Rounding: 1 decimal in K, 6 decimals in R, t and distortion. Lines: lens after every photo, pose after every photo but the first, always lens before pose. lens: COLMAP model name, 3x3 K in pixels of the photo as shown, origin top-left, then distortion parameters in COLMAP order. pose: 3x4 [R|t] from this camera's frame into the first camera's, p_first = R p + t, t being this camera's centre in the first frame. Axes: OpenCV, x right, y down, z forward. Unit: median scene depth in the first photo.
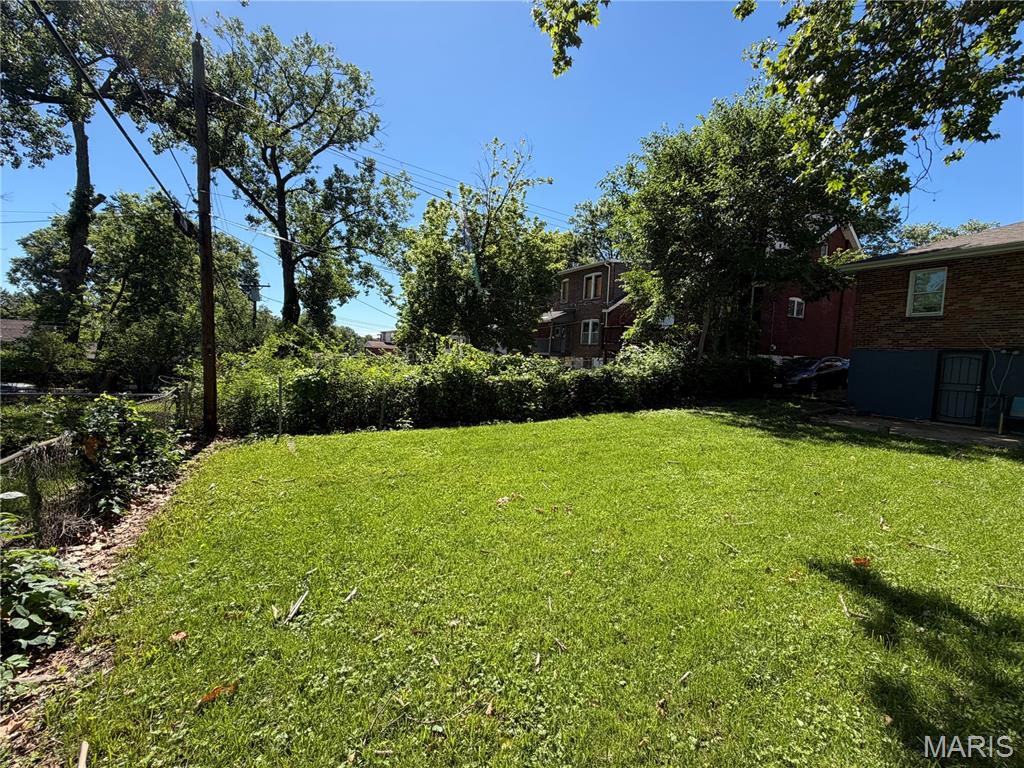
lens RADIAL K [[432.6, 0, 512.0], [0, 432.6, 384.0], [0, 0, 1]] dist [0.000380, -0.000199]
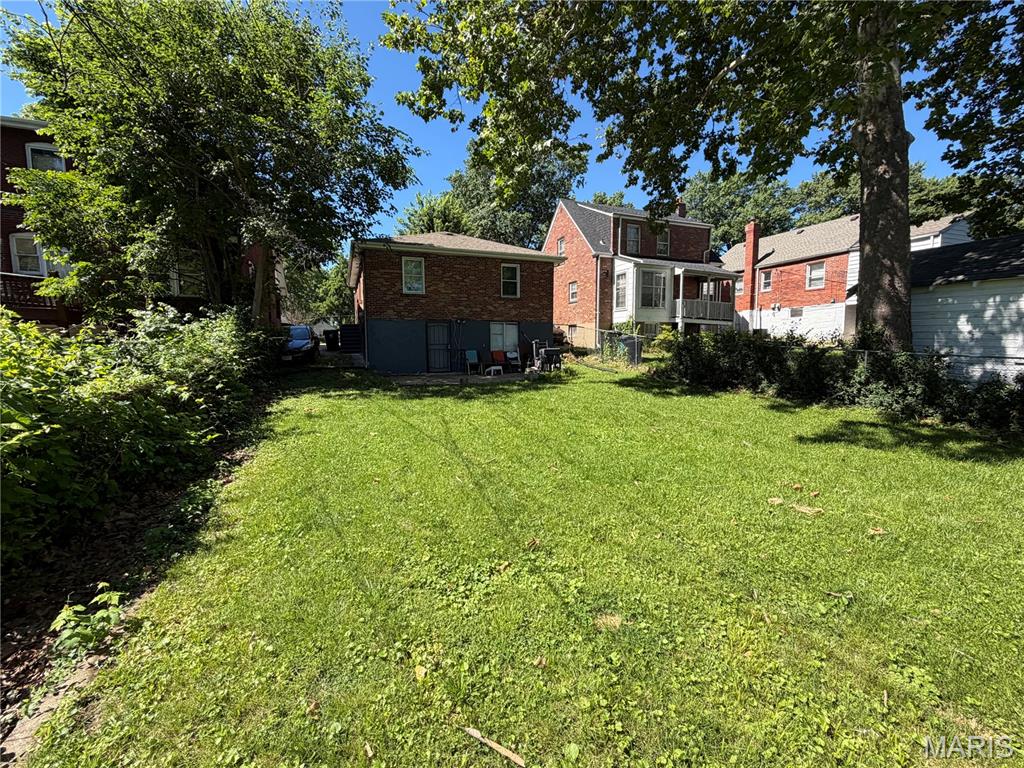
lens RADIAL K [[432.6, 0, 512.0], [0, 432.6, 384.0], [0, 0, 1]] dist [0.000380, -0.000199]
pose [[0.129926, -0.131663, 0.982743, -0.328545], [0.075932, 0.989555, 0.122537, -0.026118], [-0.988612, 0.058700, 0.138566, 0.554683]]
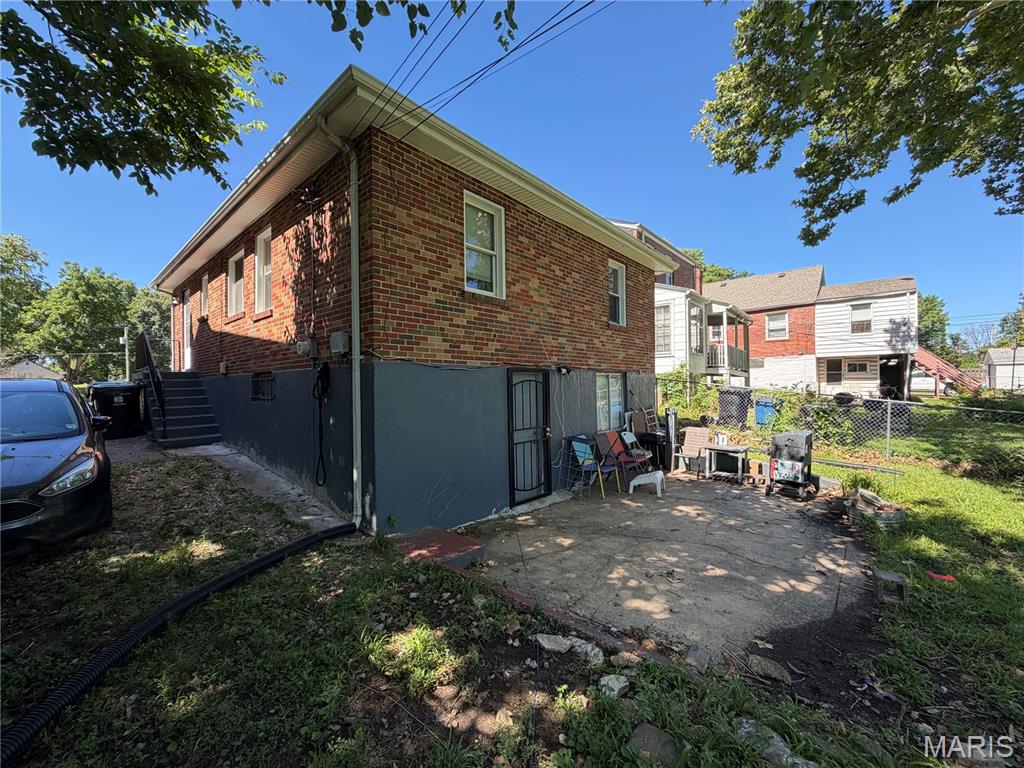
lens RADIAL K [[407.8, 0, 512.0], [0, 407.8, 384.0], [0, 0, 1]] dist [0.001296, 0.000191]
pose [[-0.330275, -0.030538, 0.943391, 0.523787], [0.062094, 0.996608, 0.053999, -0.084074], [-0.941840, 0.076414, -0.327258, 1.147132]]
